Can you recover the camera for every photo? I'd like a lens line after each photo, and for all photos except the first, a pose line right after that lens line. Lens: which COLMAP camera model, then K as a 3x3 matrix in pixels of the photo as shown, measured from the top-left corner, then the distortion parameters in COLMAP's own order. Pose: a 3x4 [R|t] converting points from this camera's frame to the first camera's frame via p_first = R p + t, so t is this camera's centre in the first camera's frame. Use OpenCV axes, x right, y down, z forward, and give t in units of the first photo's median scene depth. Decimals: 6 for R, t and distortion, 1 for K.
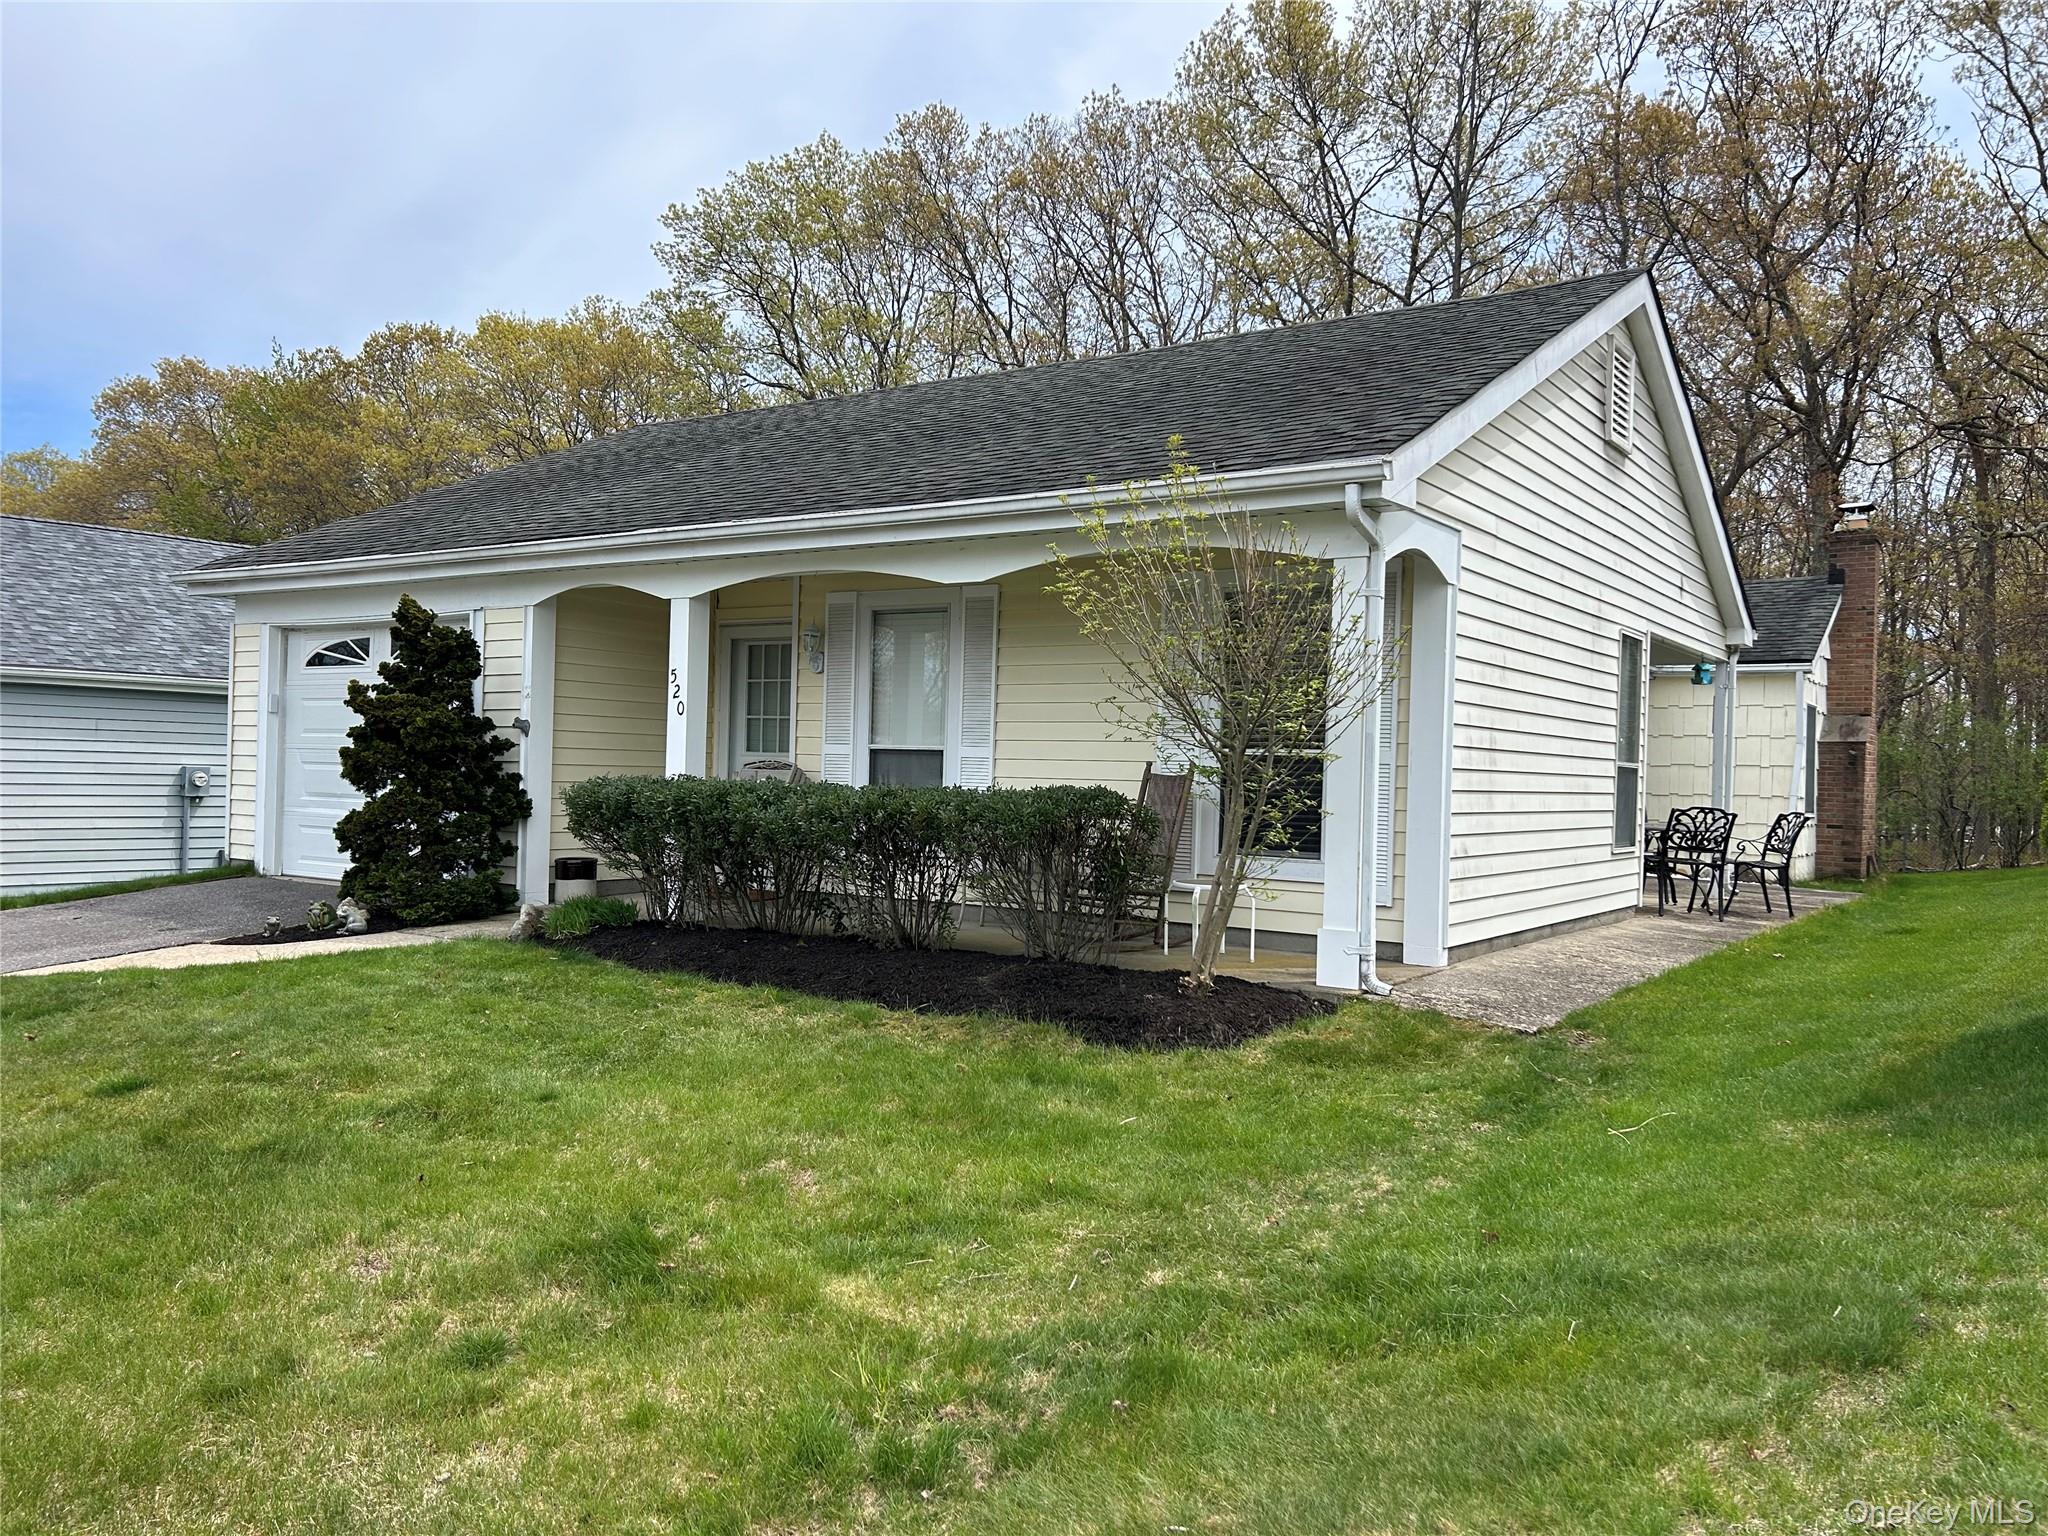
lens RADIAL K [[1570.6, 0, 1026.1], [0, 1570.6, 767.9], [0, 0, 1]] dist [0.006492, 0.000120]
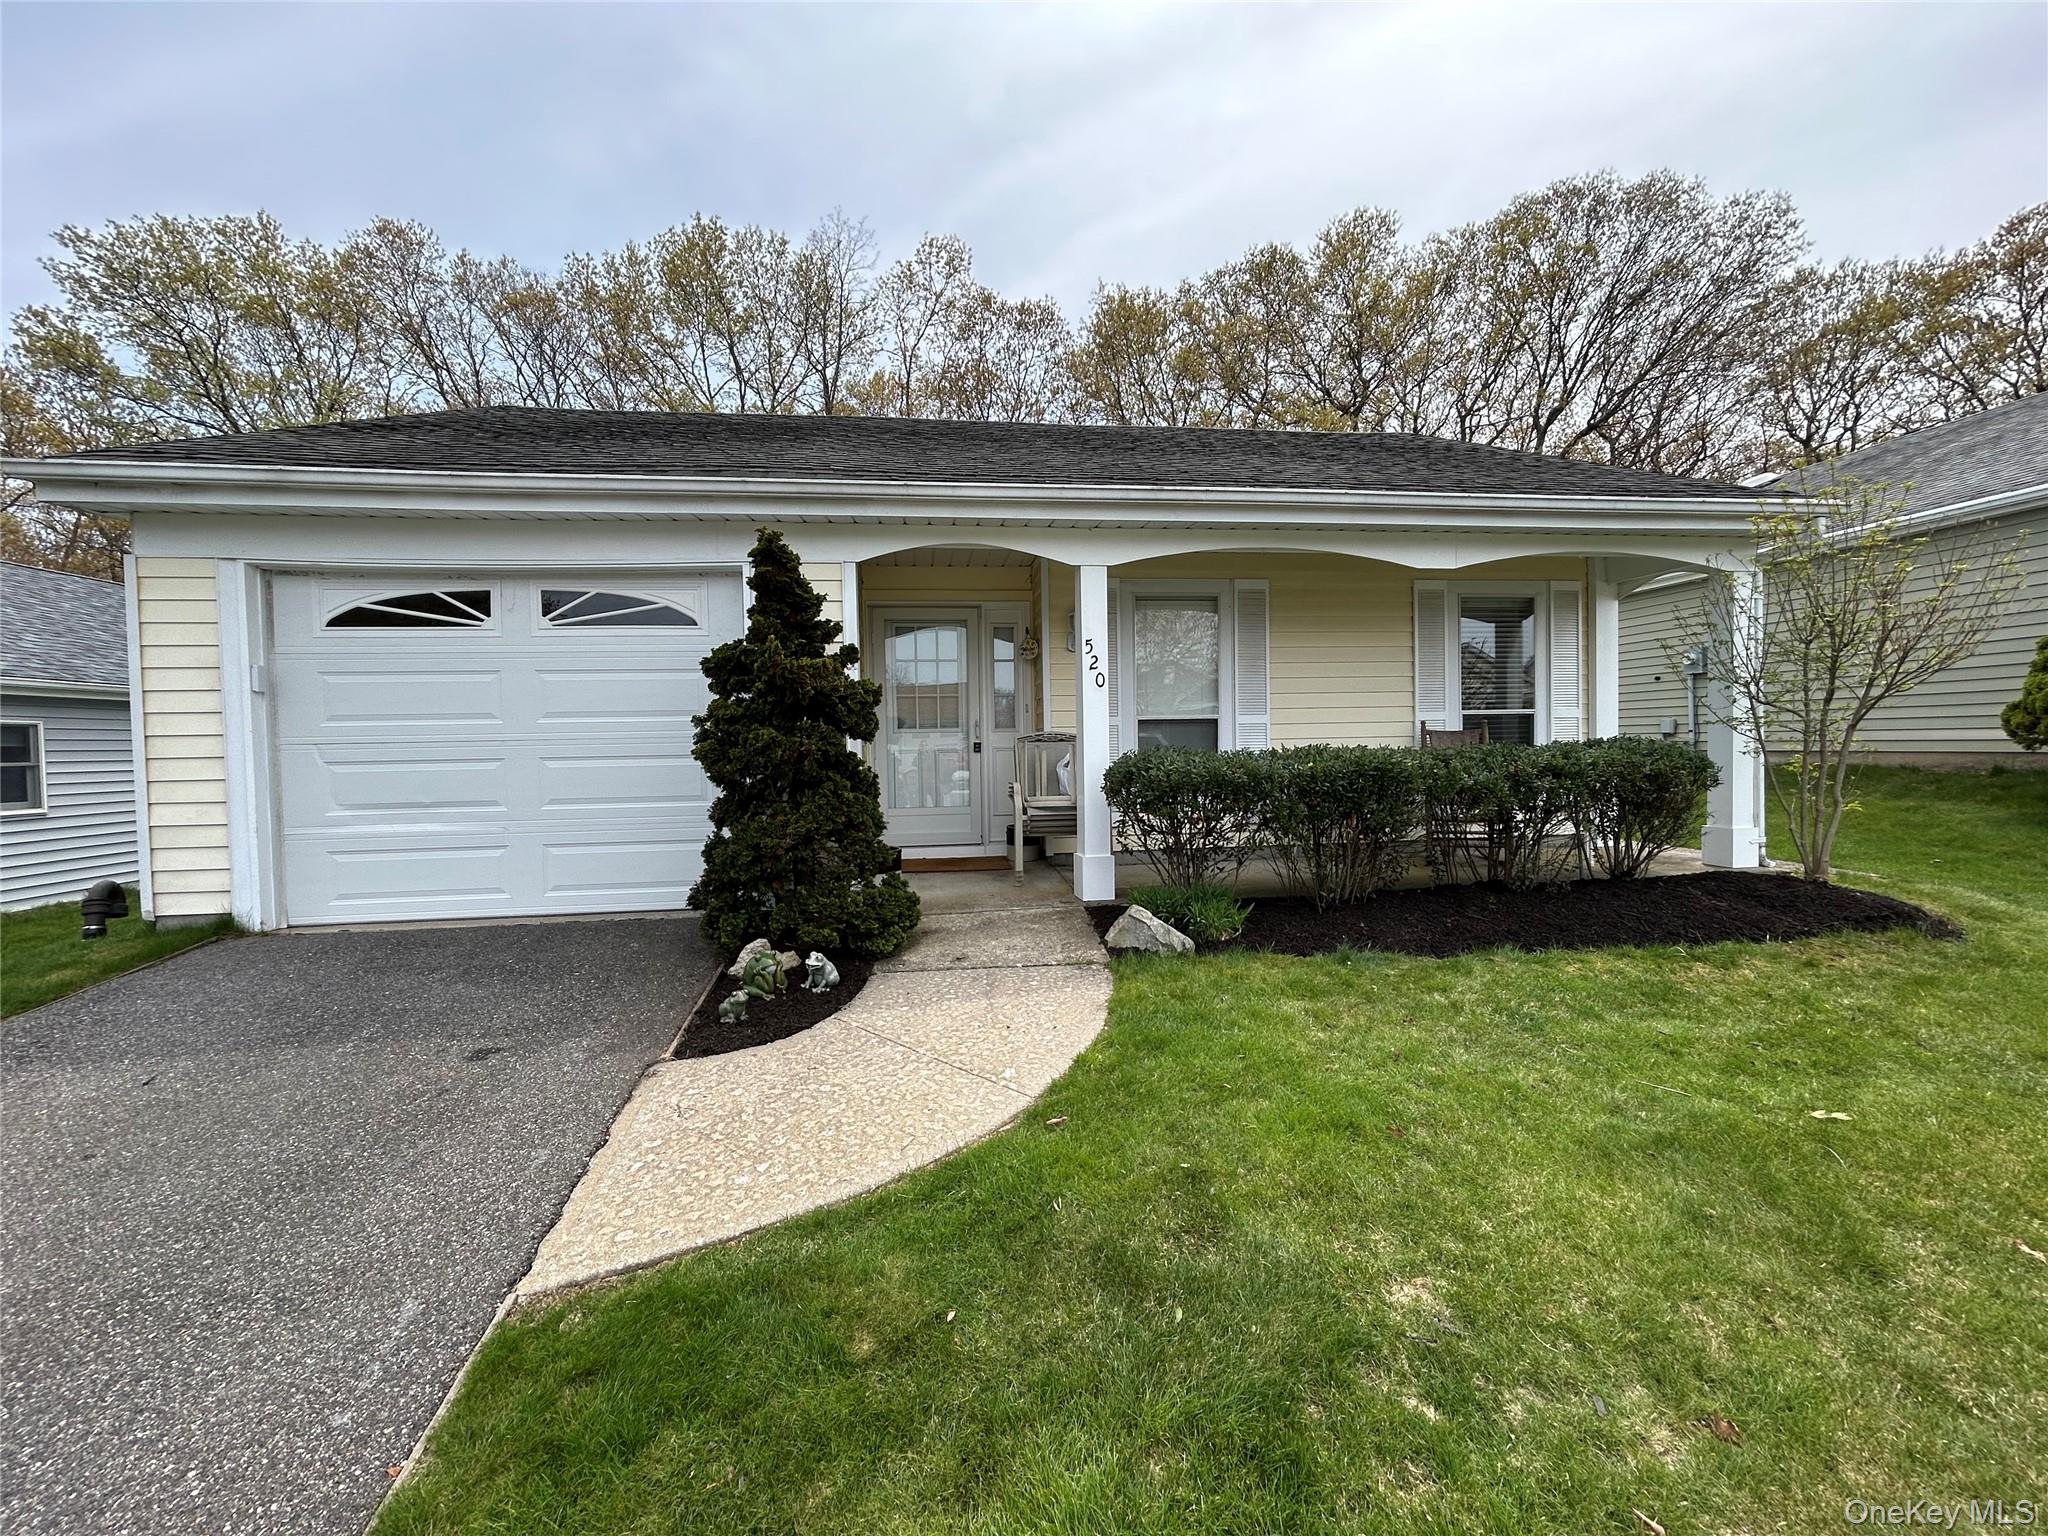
lens RADIAL K [[834.3, 0, 1026.2], [0, 834.3, 763.8], [0, 0, 1]] dist [-0.000665, 0.001545]
pose [[0.743089, -0.057375, 0.666729, -0.484575], [0.035726, 0.998298, 0.046090, -0.009633], [-0.668239, -0.010429, 0.743874, 0.521821]]
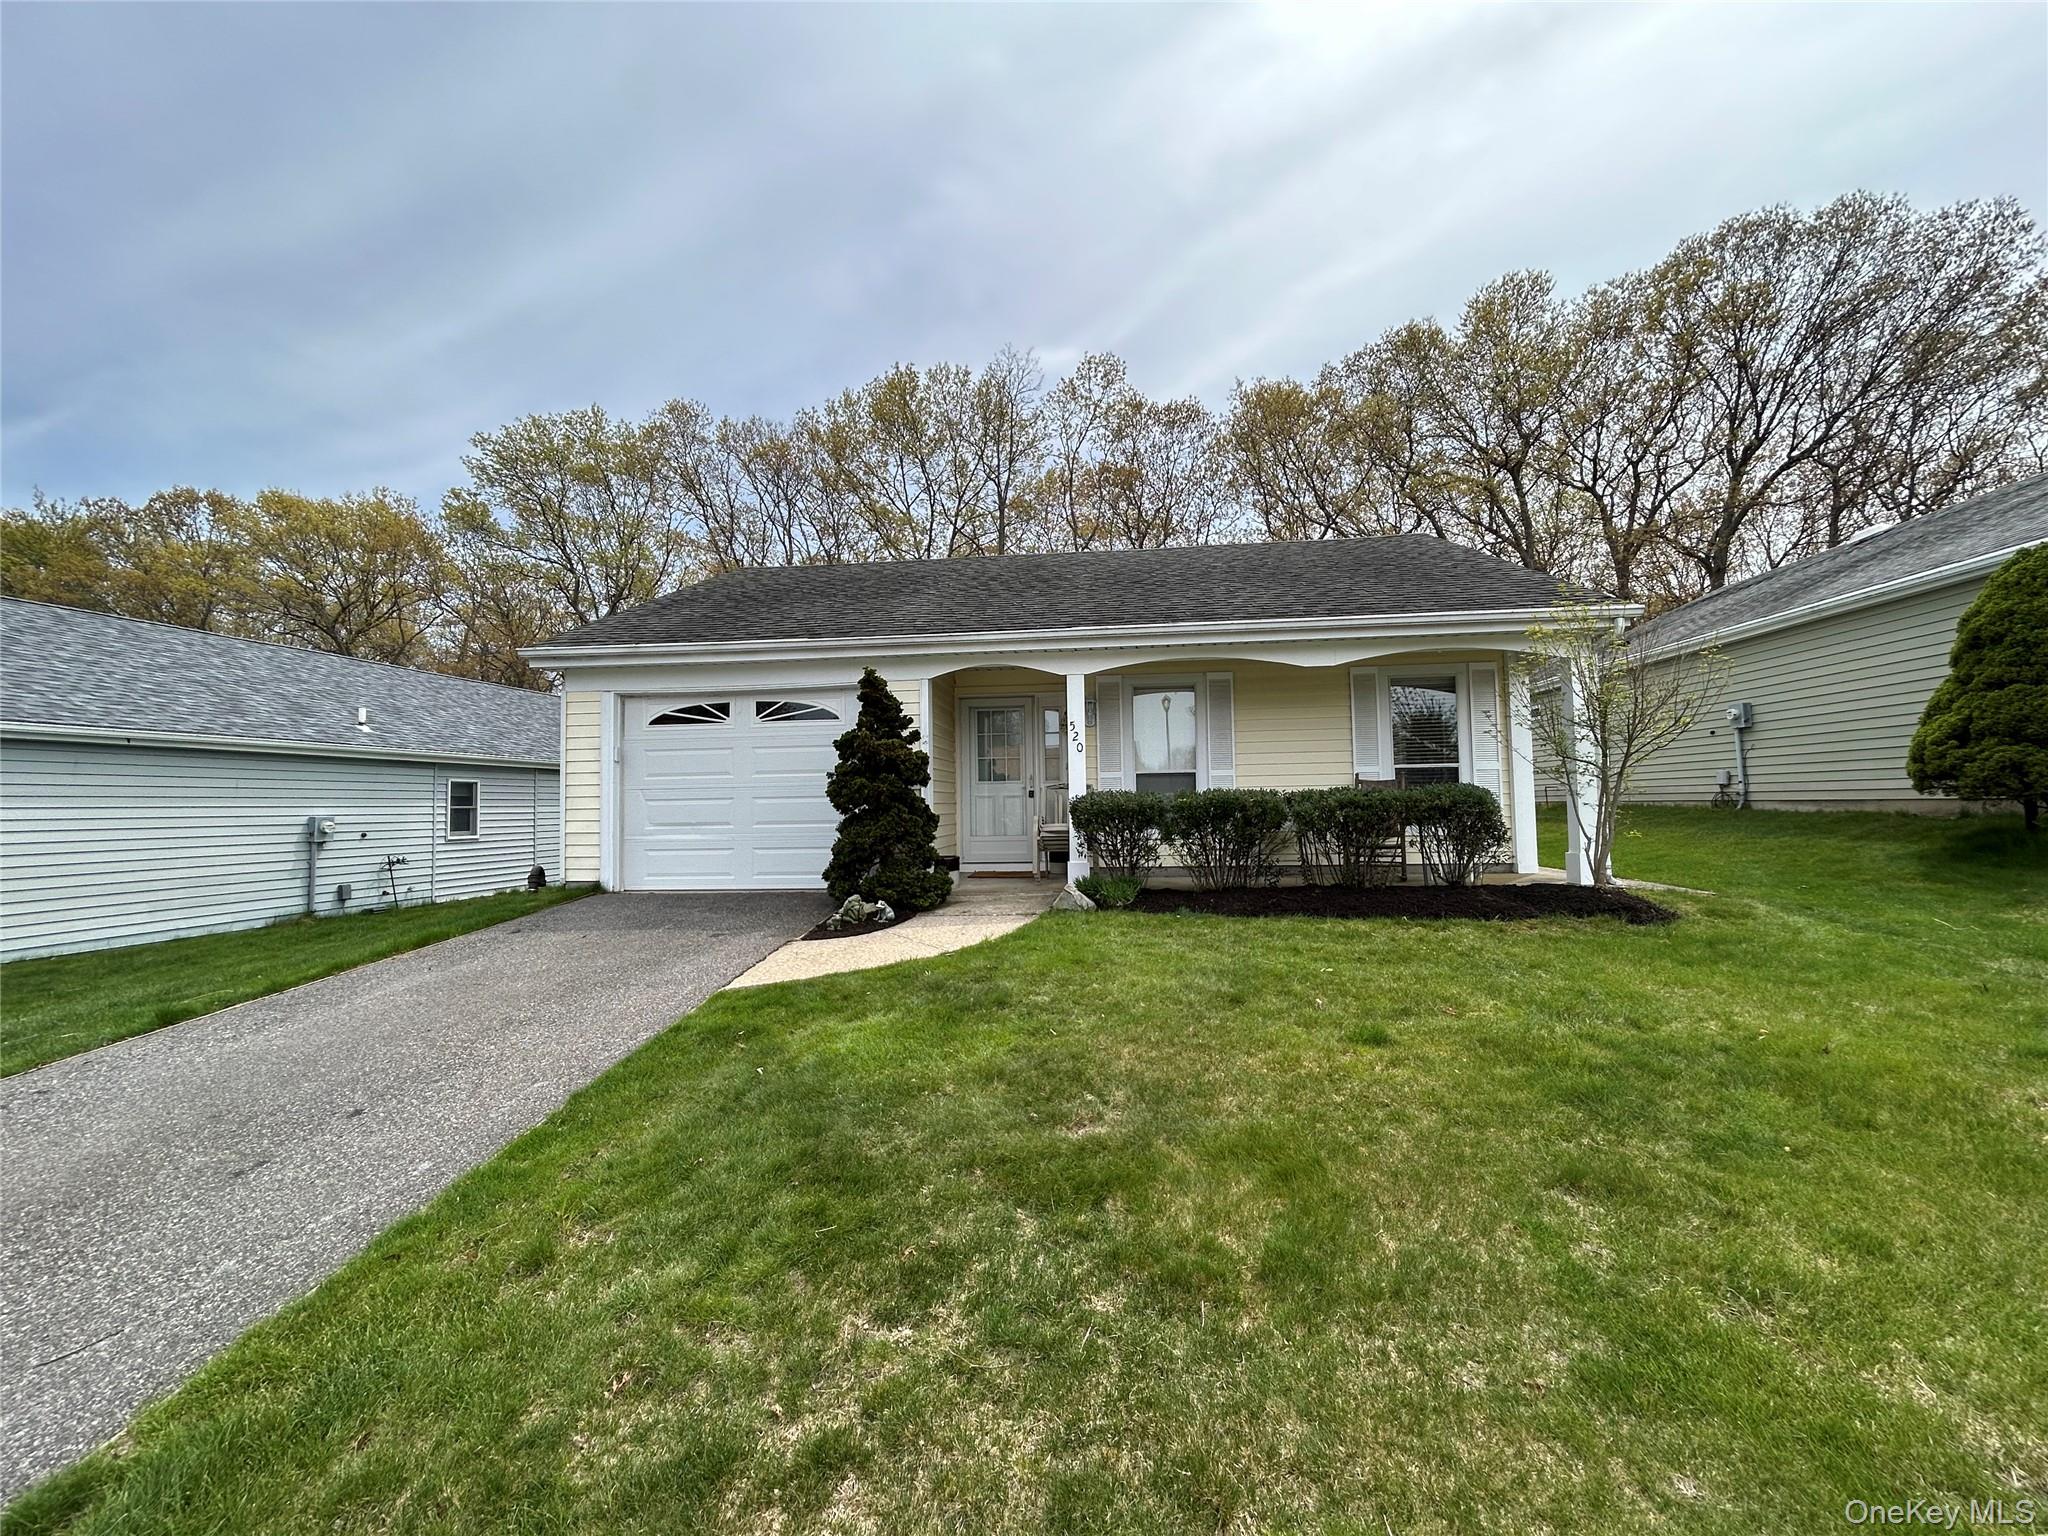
lens RADIAL K [[834.3, 0, 1025.0], [0, 834.3, 764.8], [0, 0, 1]] dist [-0.000665, 0.001545]
pose [[0.878578, -0.019060, 0.477218, -0.521271], [0.039099, 0.998720, -0.032094, 0.001513], [-0.475995, 0.046856, 0.878199, 0.263922]]
